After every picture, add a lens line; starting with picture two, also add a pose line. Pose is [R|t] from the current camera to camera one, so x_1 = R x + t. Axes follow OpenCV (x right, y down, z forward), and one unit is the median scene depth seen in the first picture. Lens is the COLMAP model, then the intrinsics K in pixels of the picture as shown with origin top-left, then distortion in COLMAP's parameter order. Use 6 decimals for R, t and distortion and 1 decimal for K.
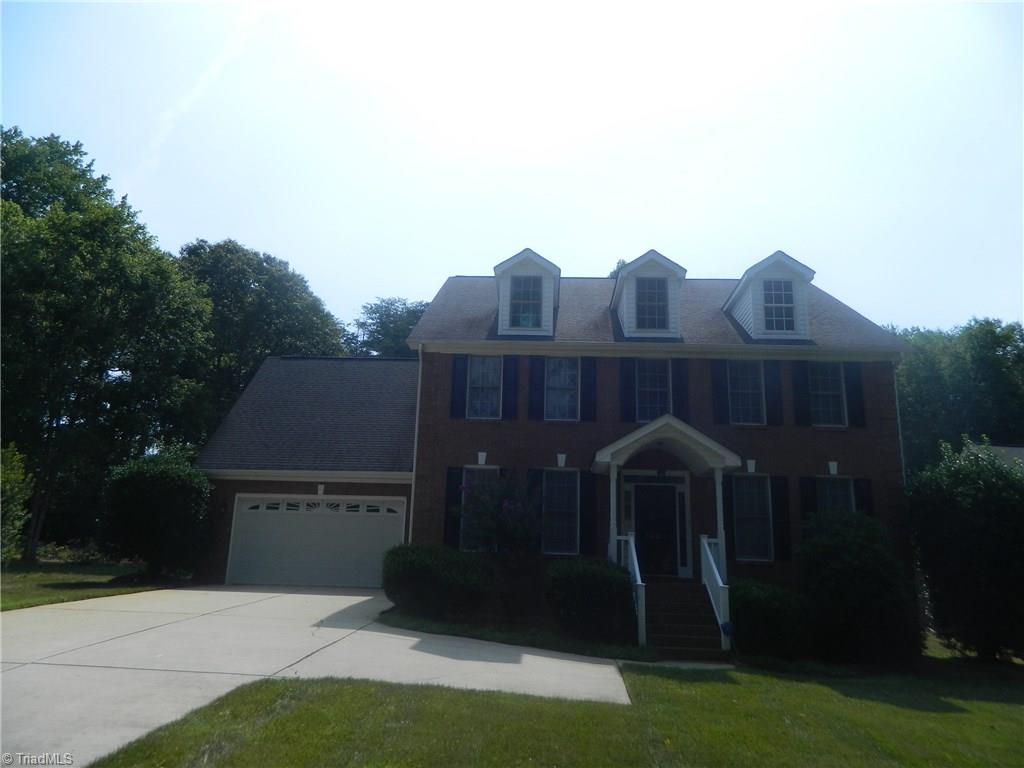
lens RADIAL K [[751.9, 0, 514.1], [0, 751.9, 387.8], [0, 0, 1]] dist [0.003633, 0.003255]
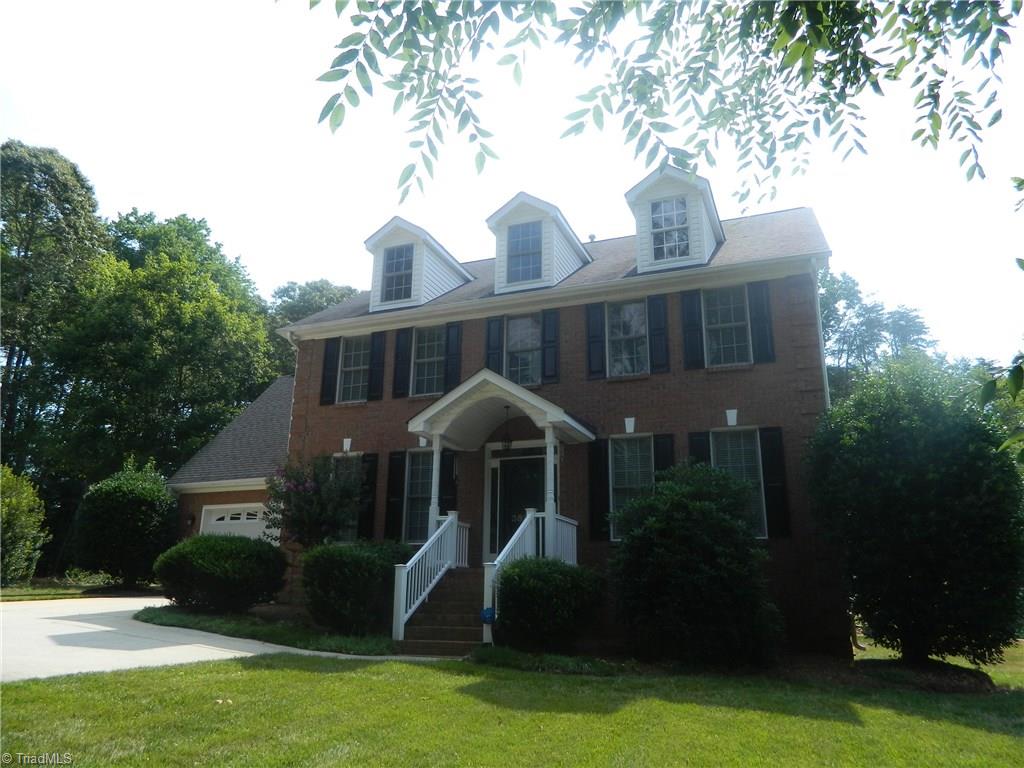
lens RADIAL K [[751.9, 0, 518.8], [0, 751.9, 385.0], [0, 0, 1]] dist [0.003633, 0.003255]
pose [[0.946180, -0.111217, -0.303932, 0.383892], [0.098162, 0.993482, -0.057950, 0.081350], [0.308396, 0.024997, 0.950930, 0.158817]]
